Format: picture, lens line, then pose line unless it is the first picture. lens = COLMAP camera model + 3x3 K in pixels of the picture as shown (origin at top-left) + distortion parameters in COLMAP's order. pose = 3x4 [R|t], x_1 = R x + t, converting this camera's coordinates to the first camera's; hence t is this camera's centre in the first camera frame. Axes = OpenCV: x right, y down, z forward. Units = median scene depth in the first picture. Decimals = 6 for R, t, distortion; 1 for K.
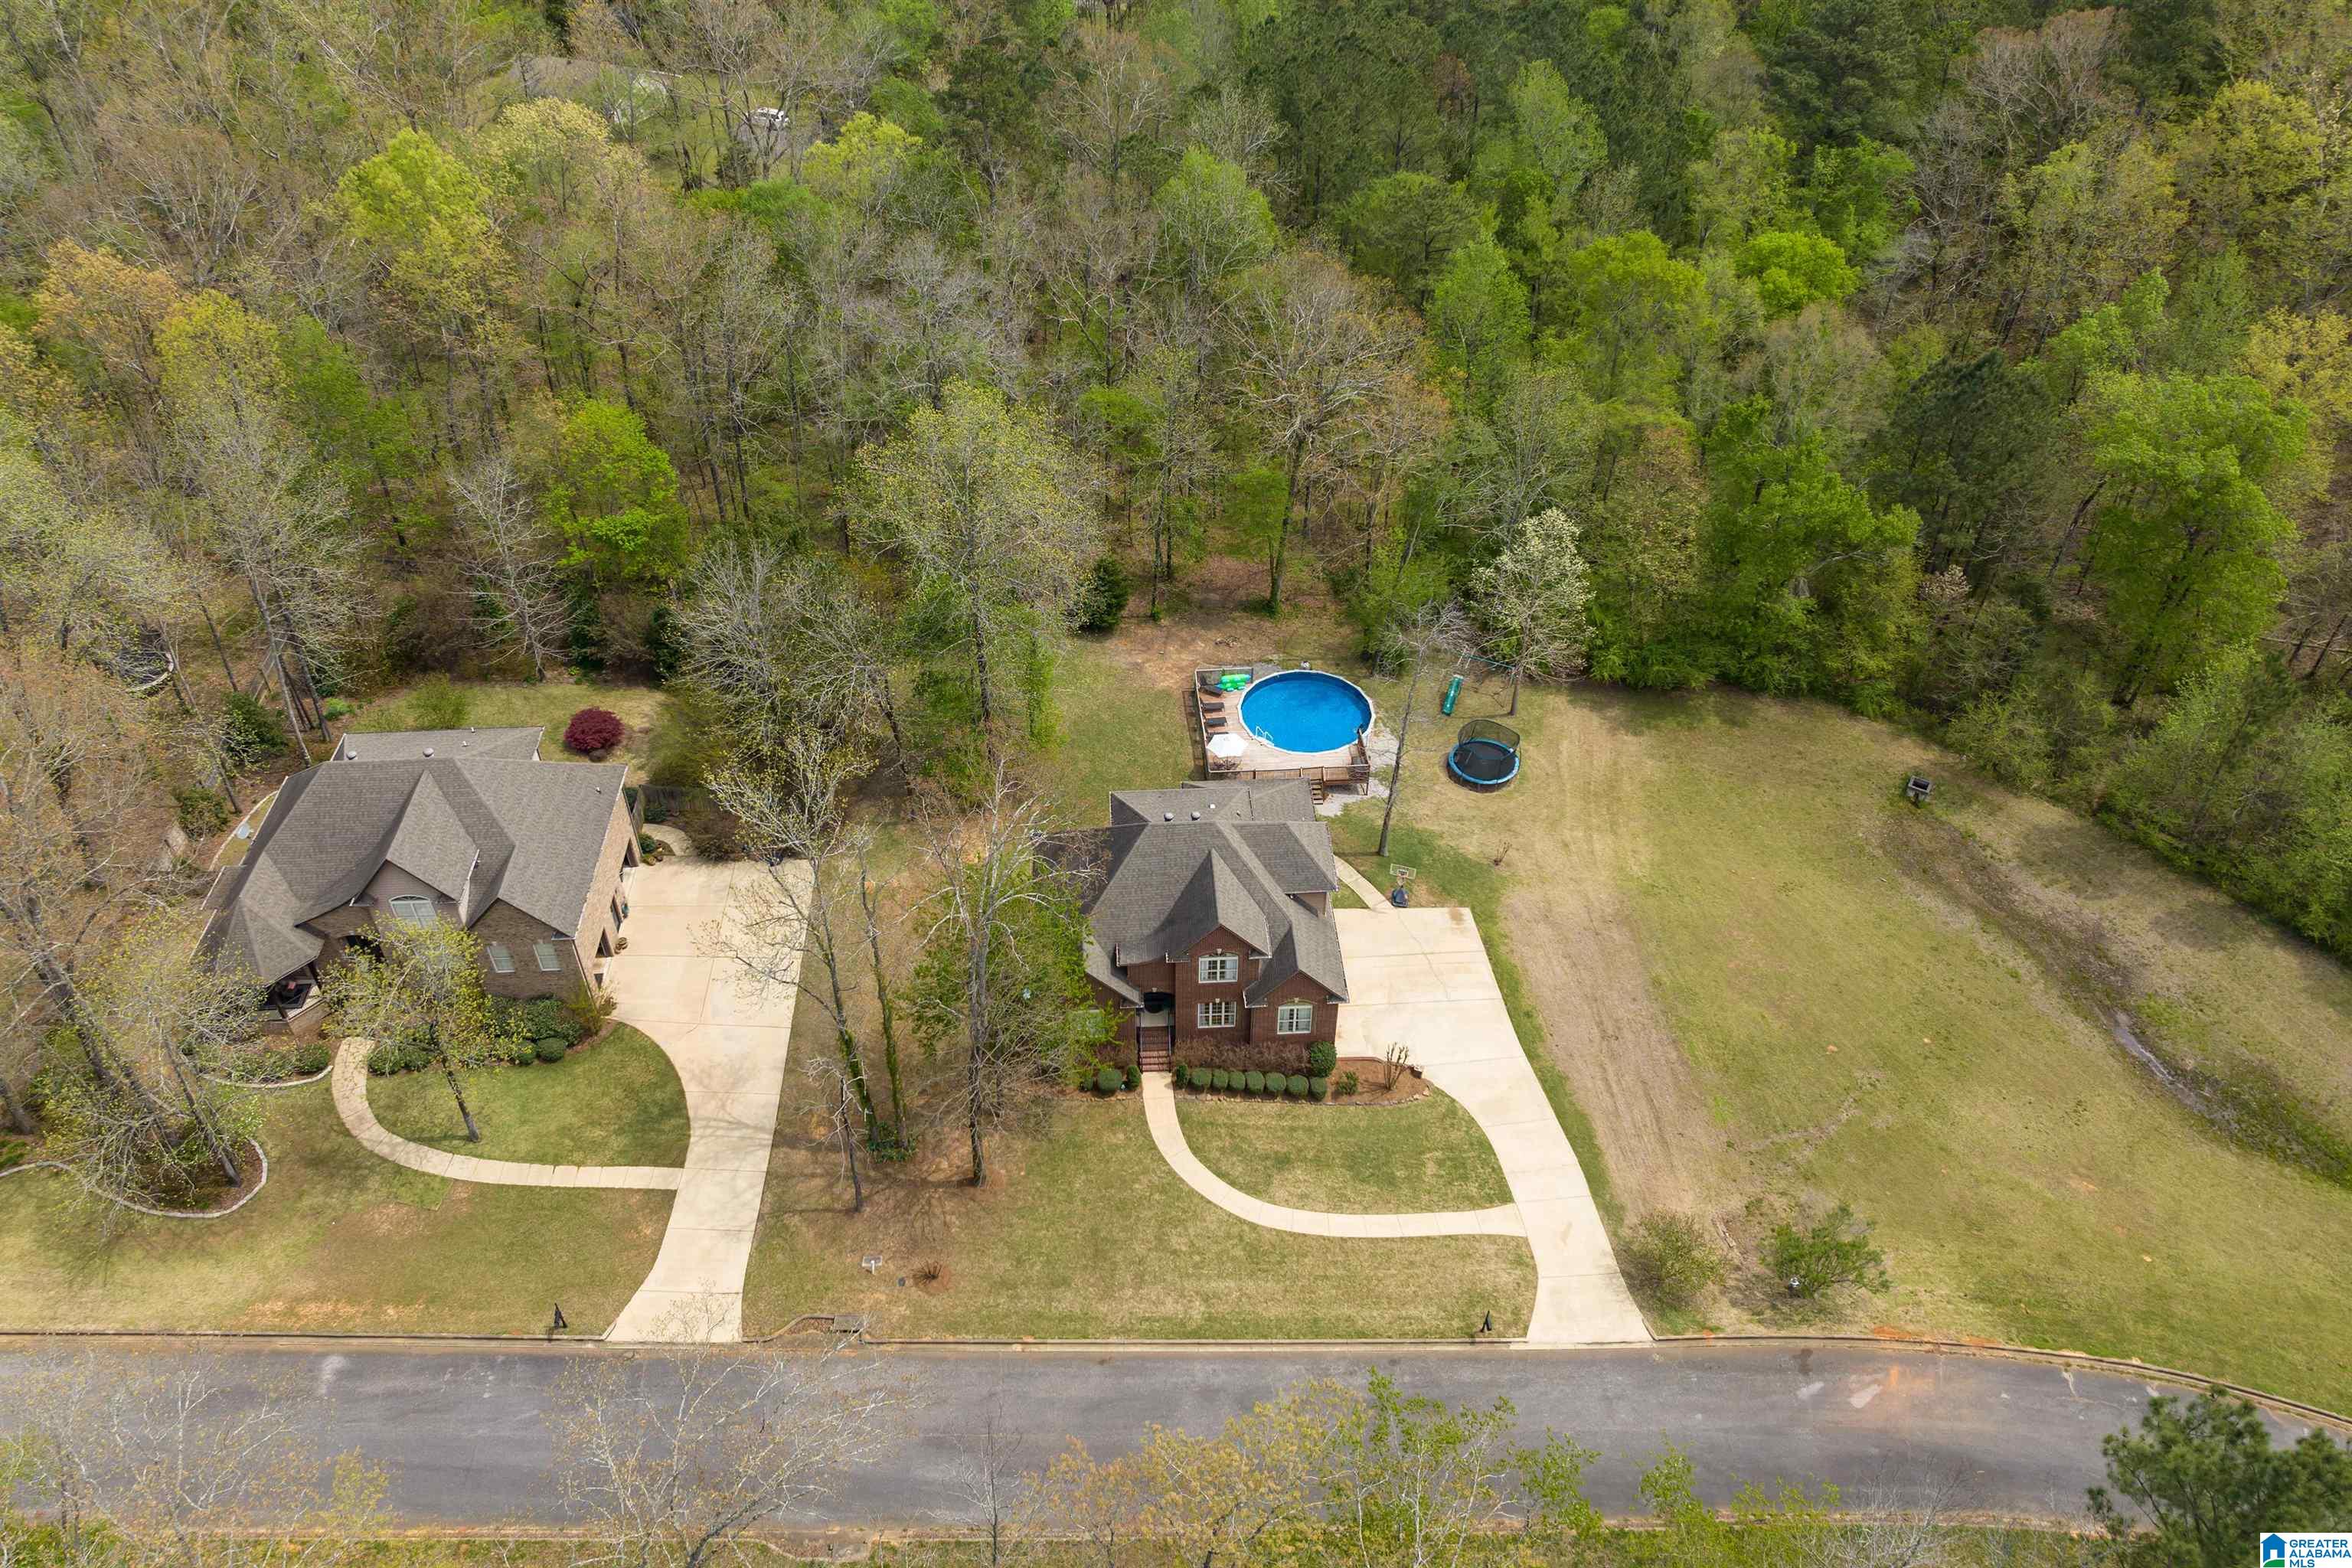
lens RADIAL K [[1649.5, 0, 1176.1], [0, 1649.5, 746.6], [0, 0, 1]] dist [-0.047012, 0.023834]
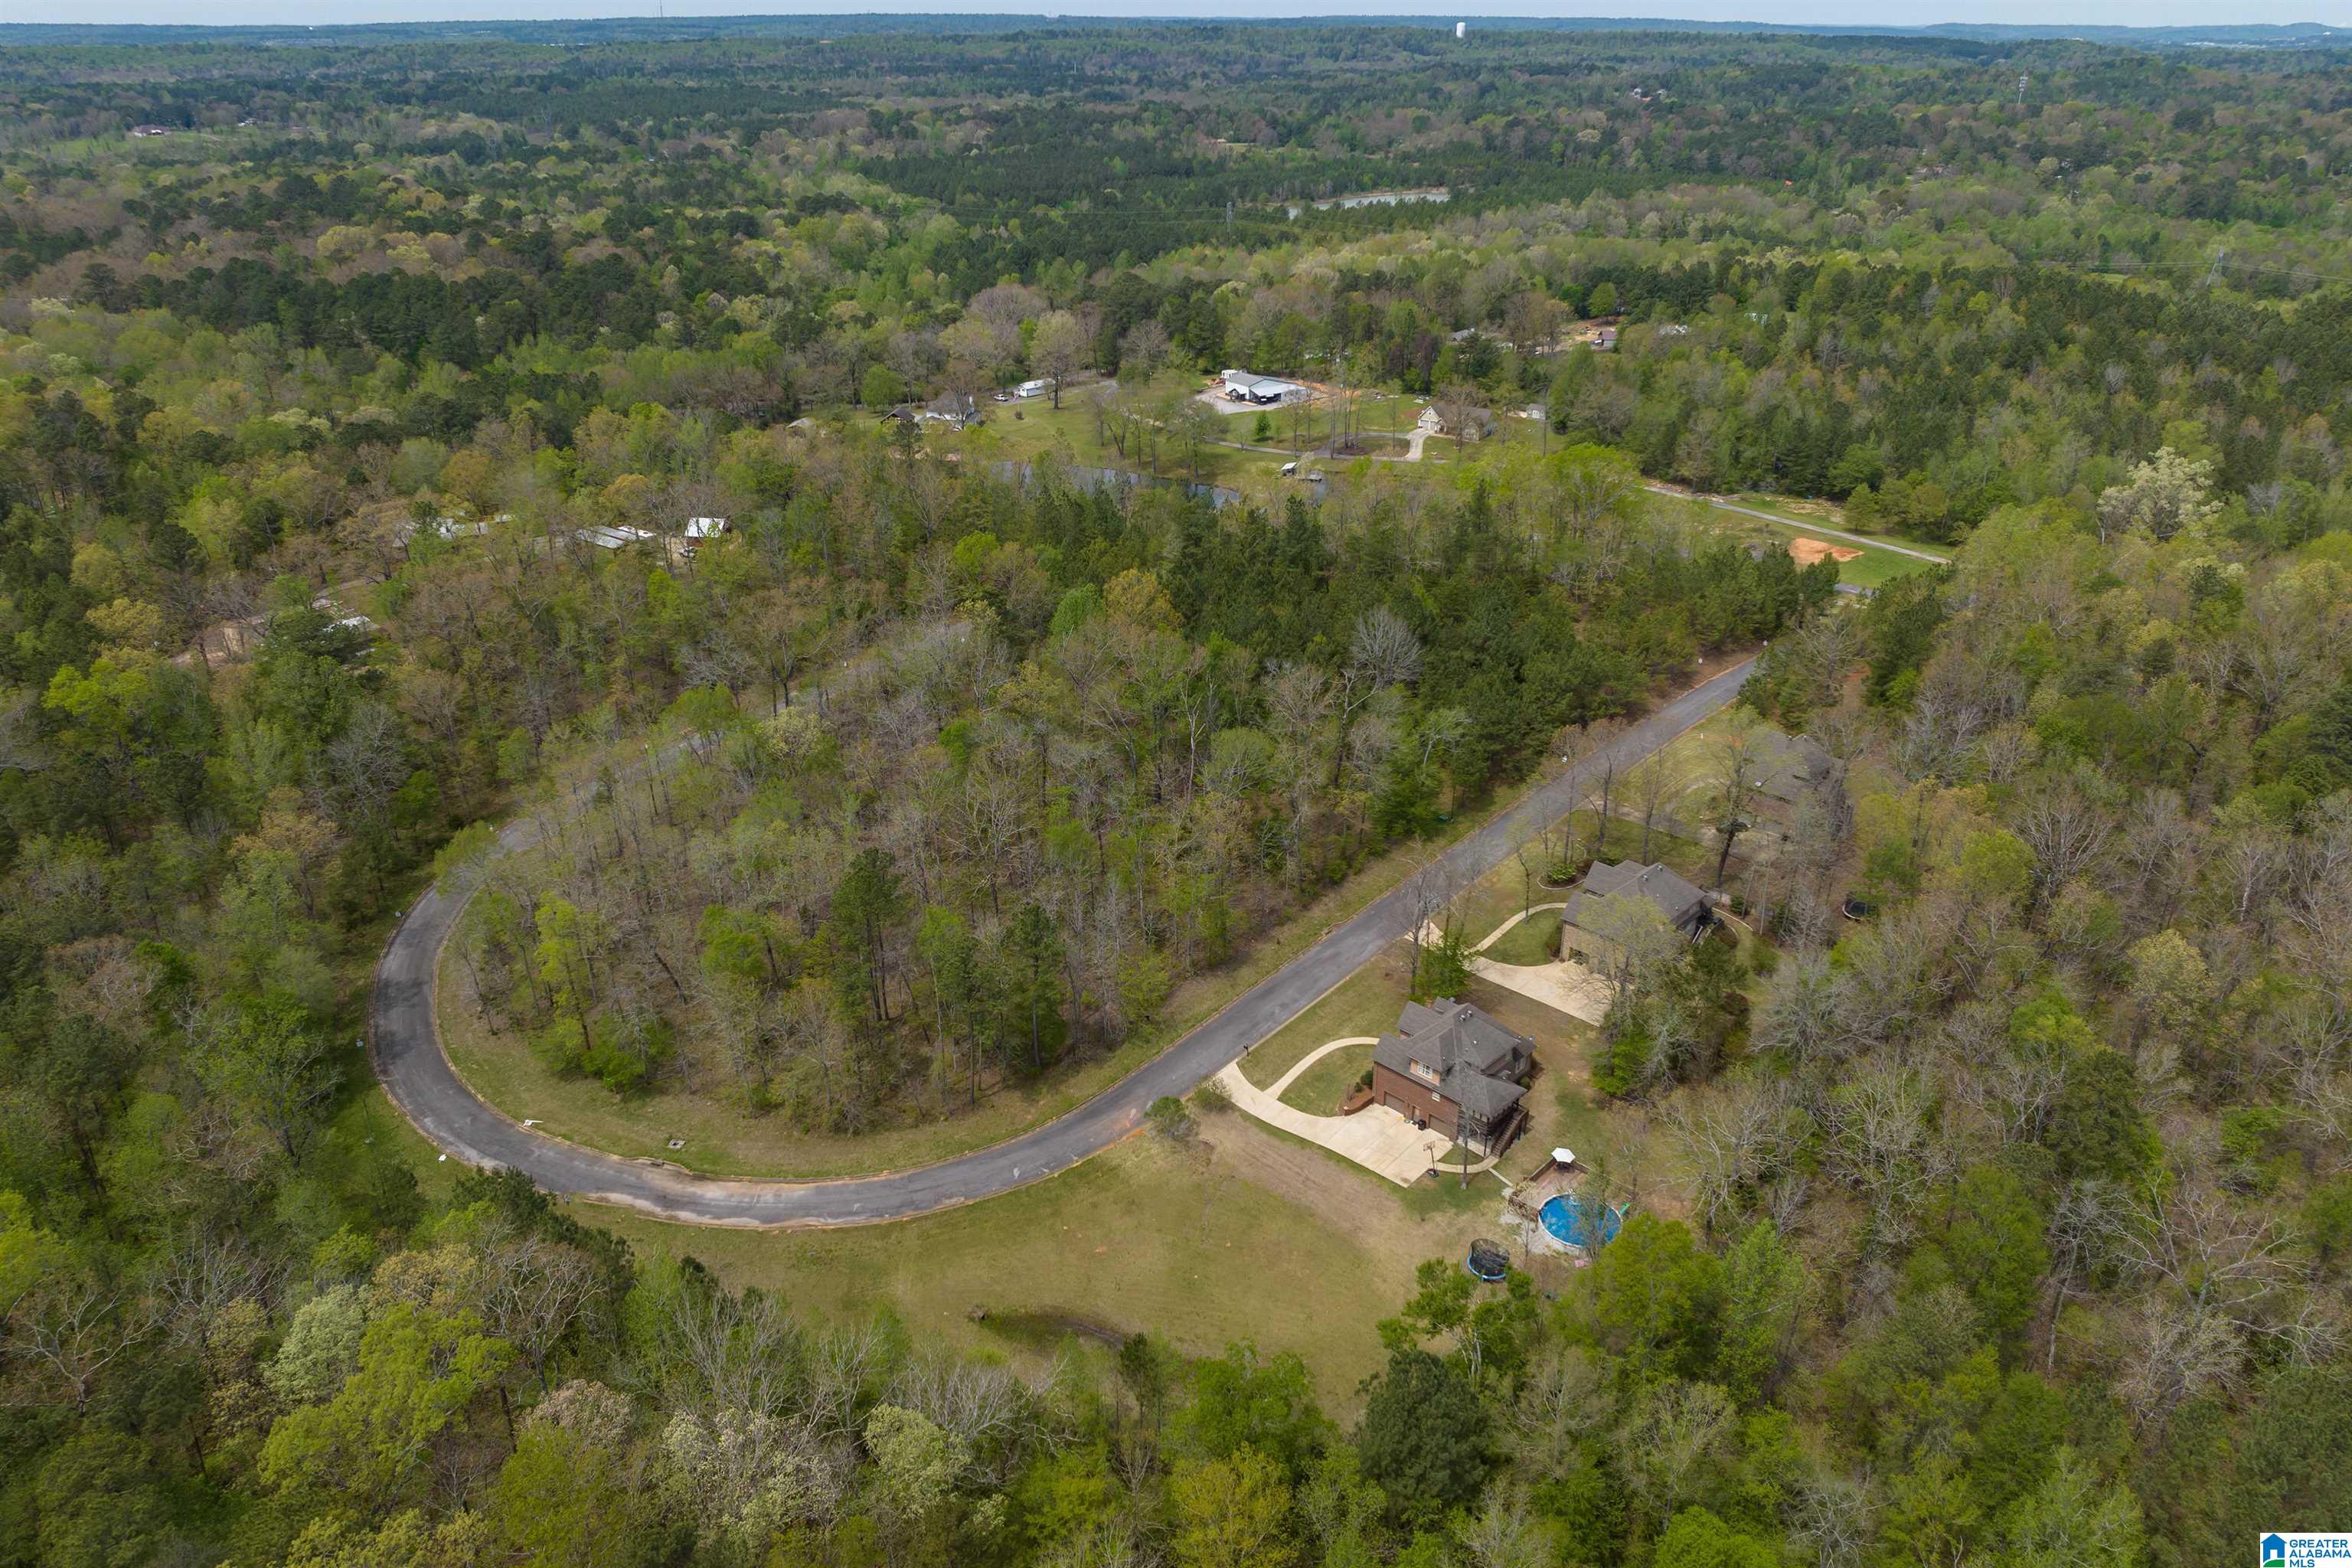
lens RADIAL K [[1654.1, 0, 1176.0], [0, 1654.1, 784.0], [0, 0, 1]] dist [-0.036780, -0.004318]
pose [[-0.731667, 0.288305, -0.617692, 1.695622], [-0.437141, 0.496845, 0.749702, -1.735151], [0.523040, 0.818551, -0.237496, 1.109850]]
